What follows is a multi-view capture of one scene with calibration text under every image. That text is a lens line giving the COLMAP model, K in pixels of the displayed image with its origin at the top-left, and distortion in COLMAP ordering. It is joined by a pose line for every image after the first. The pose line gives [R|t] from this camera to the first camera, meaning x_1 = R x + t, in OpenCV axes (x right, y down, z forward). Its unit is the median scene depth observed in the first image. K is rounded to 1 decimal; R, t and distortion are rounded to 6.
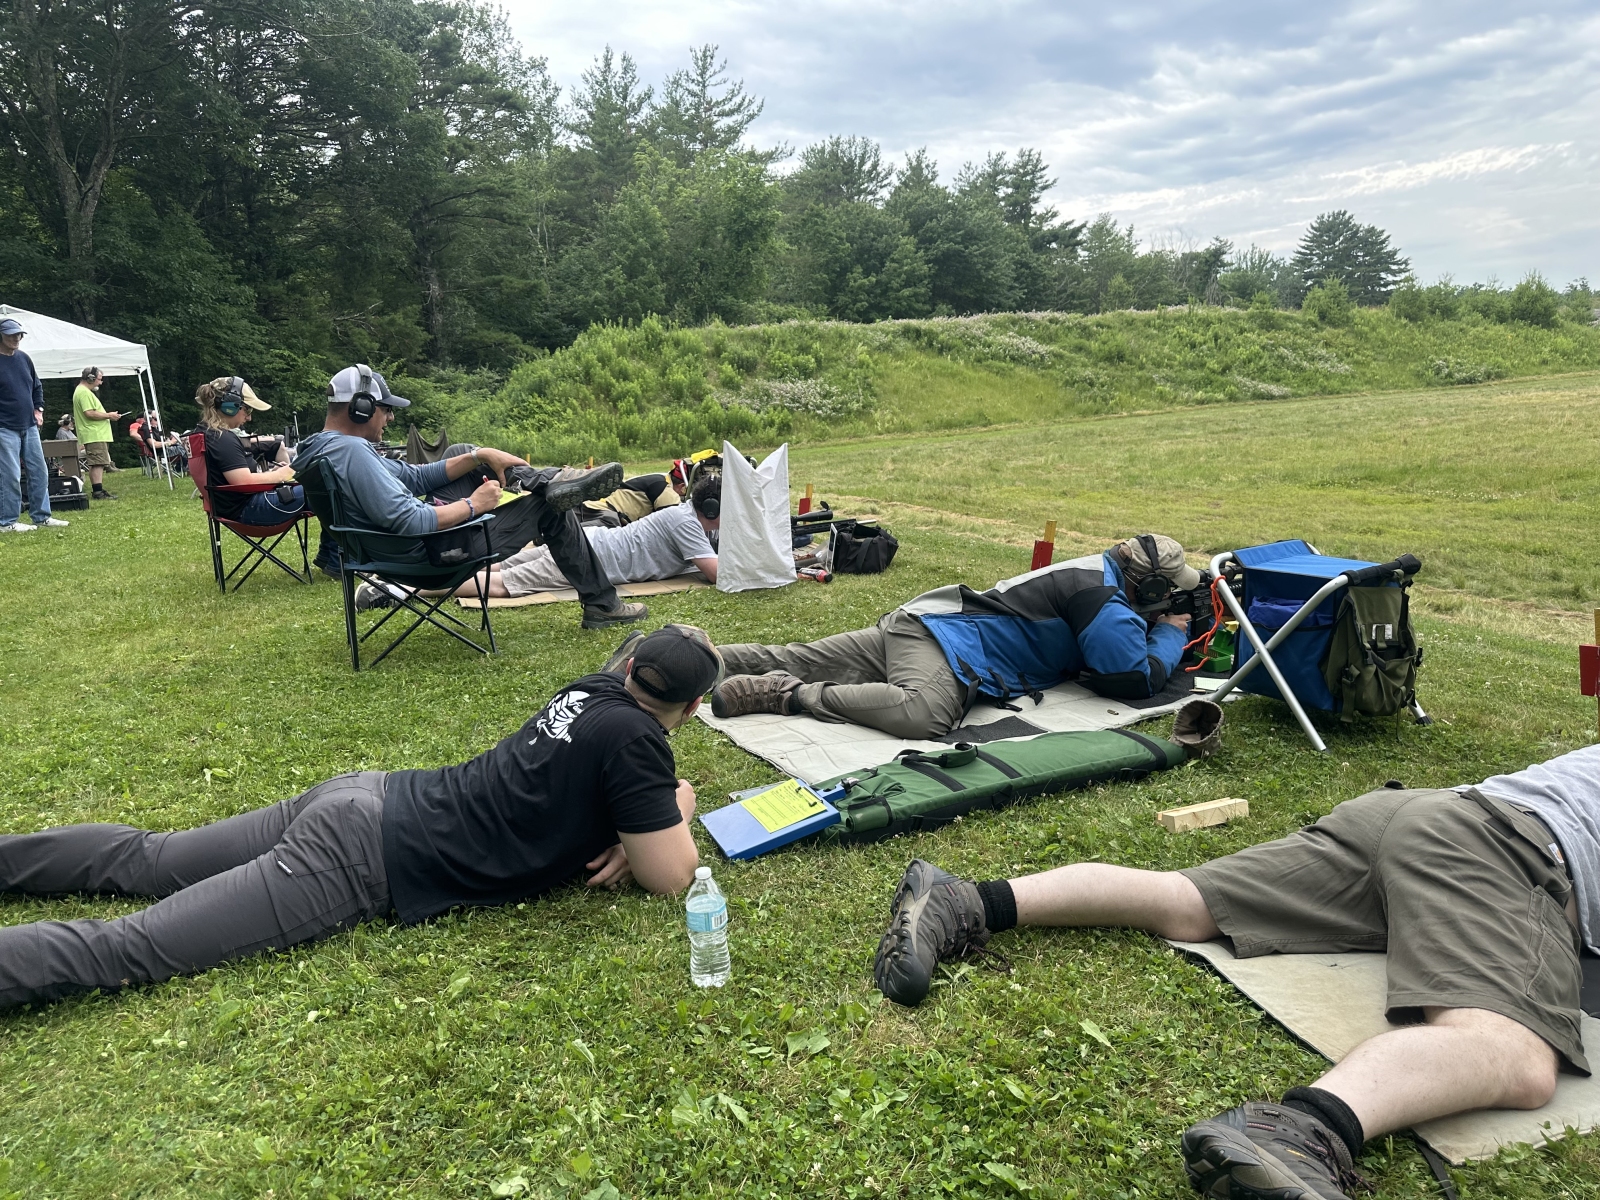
lens RADIAL K [[1129.9, 0, 809.2], [0, 1129.9, 600.0], [0, 0, 1]] dist [0.043611, -0.055363]
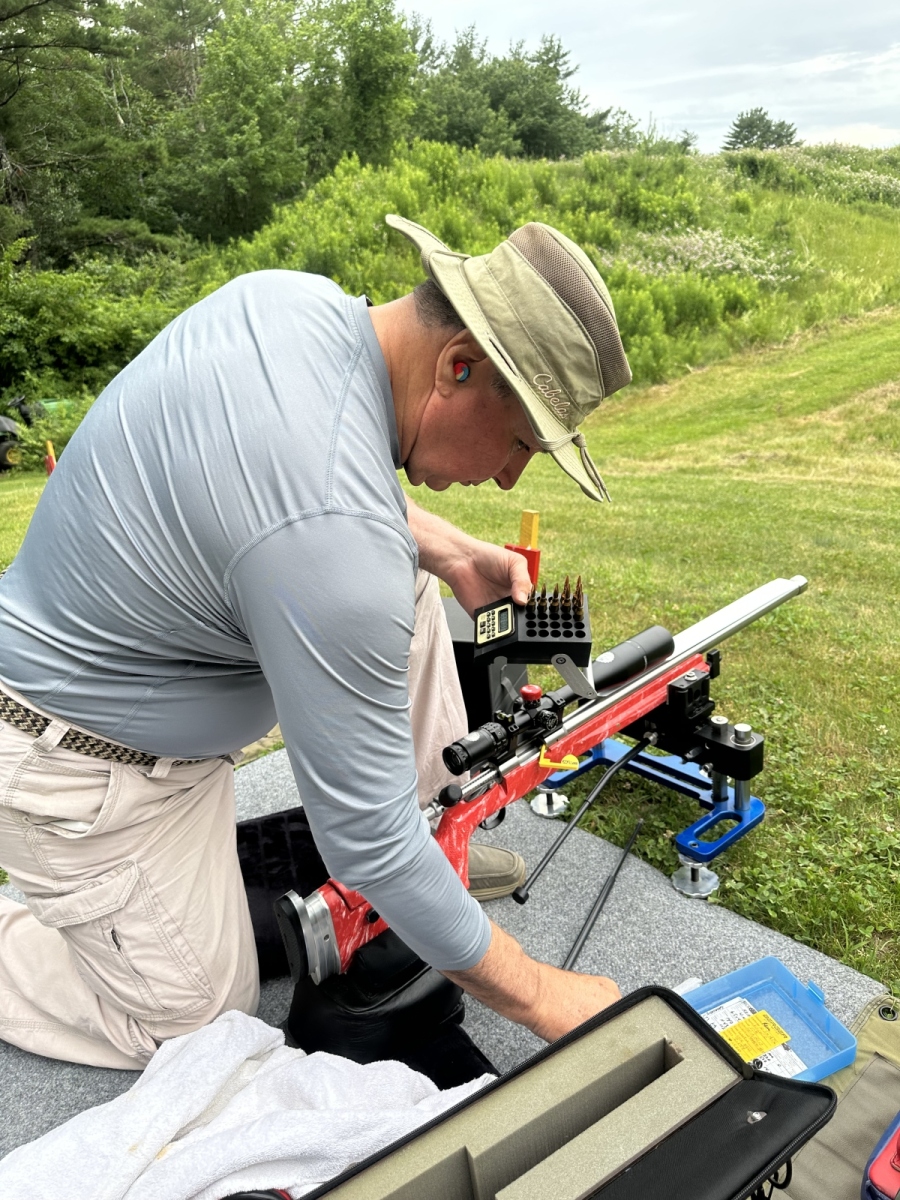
lens RADIAL K [[847.4, 0, 454.1], [0, 847.4, 610.5], [0, 0, 1]] dist [0.043611, -0.055363]
pose [[0.979384, -0.130531, 0.154169, -0.118309], [0.102891, 0.979114, 0.175357, -0.043003], [-0.173838, -0.155879, 0.972359, 0.263875]]
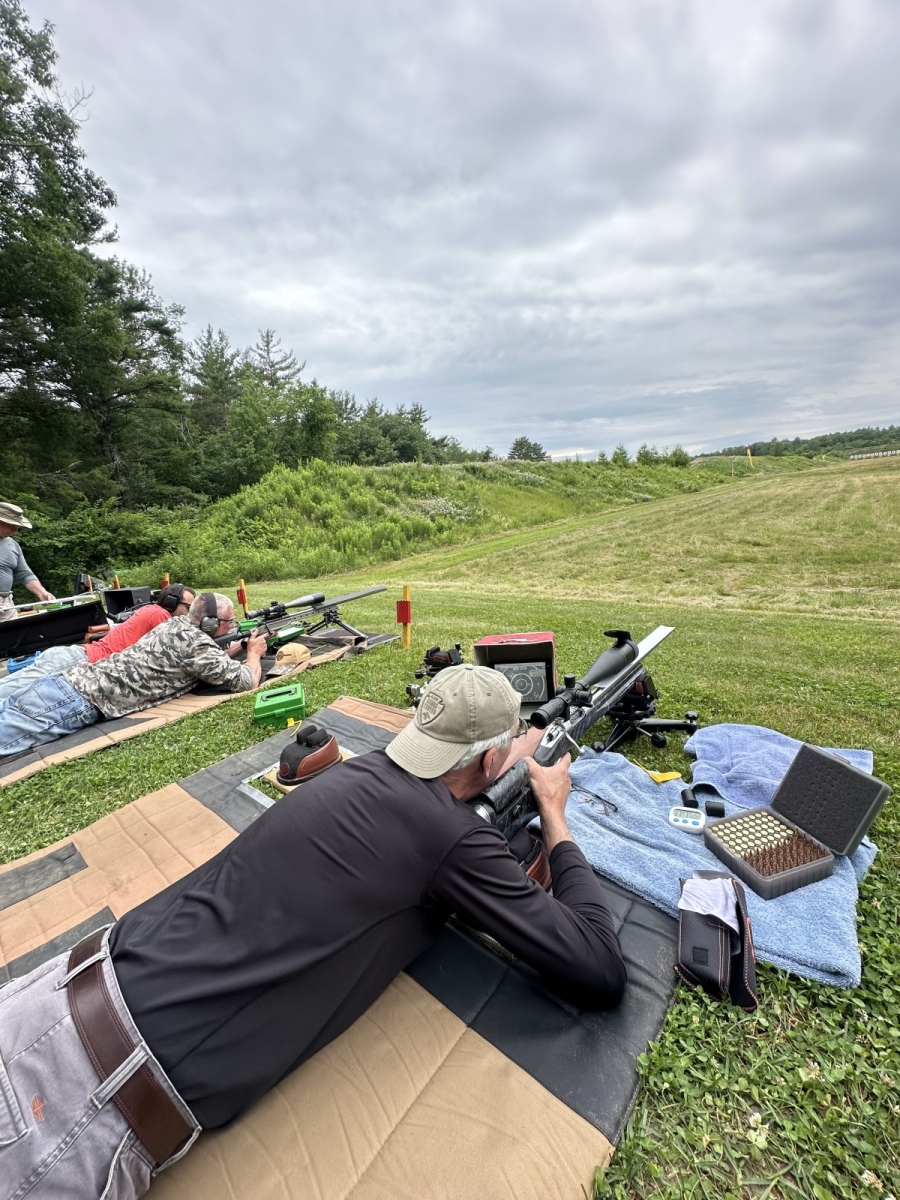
lens RADIAL K [[470.4, 0, 456.0], [0, 470.4, 602.3], [0, 0, 1]] dist [-0.001250, -0.001164]
pose [[0.940906, -0.119510, 0.316879, -0.093963], [0.122251, 0.992435, 0.011297, -0.032909], [-0.315832, 0.028110, 0.948399, 0.211038]]
